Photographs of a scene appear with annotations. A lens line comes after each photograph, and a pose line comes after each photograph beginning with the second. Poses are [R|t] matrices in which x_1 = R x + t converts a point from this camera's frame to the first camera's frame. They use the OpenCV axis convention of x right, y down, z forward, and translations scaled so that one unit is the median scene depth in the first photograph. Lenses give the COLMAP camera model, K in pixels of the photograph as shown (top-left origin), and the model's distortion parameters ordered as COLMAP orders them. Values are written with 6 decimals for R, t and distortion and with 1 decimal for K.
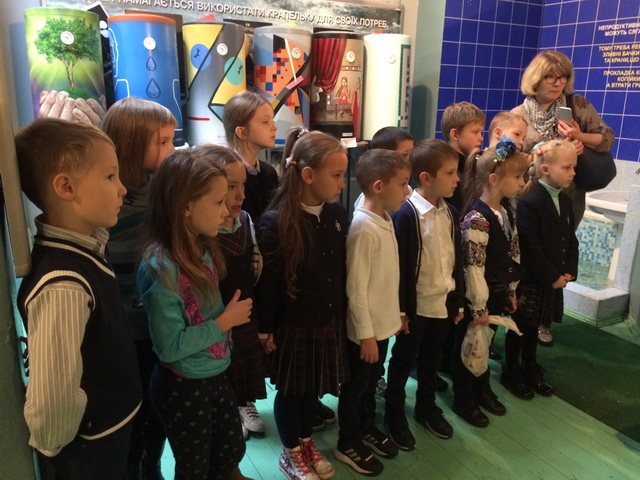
lens RADIAL K [[536.0, 0, 332.3], [0, 536.0, 239.4], [0, 0, 1]] dist [0.077165, -0.111385]
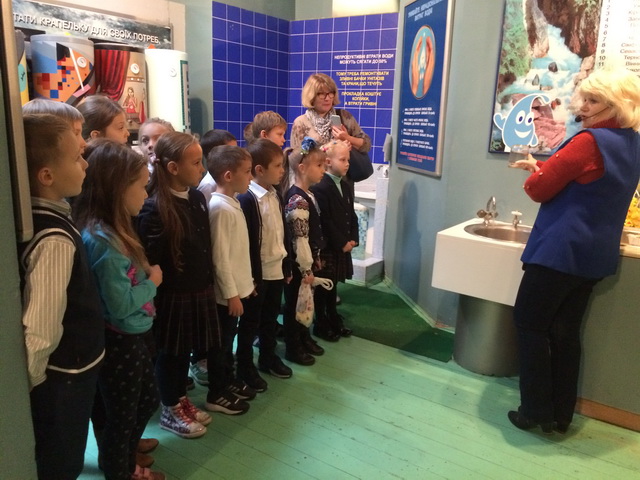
lens RADIAL K [[536.0, 0, 332.3], [0, 536.0, 239.4], [0, 0, 1]] dist [0.077165, -0.111385]
pose [[0.887292, -0.091716, 0.451997, -0.140549], [0.104766, 0.994489, -0.003865, 0.039377], [-0.449152, 0.050783, 0.892011, -0.104714]]
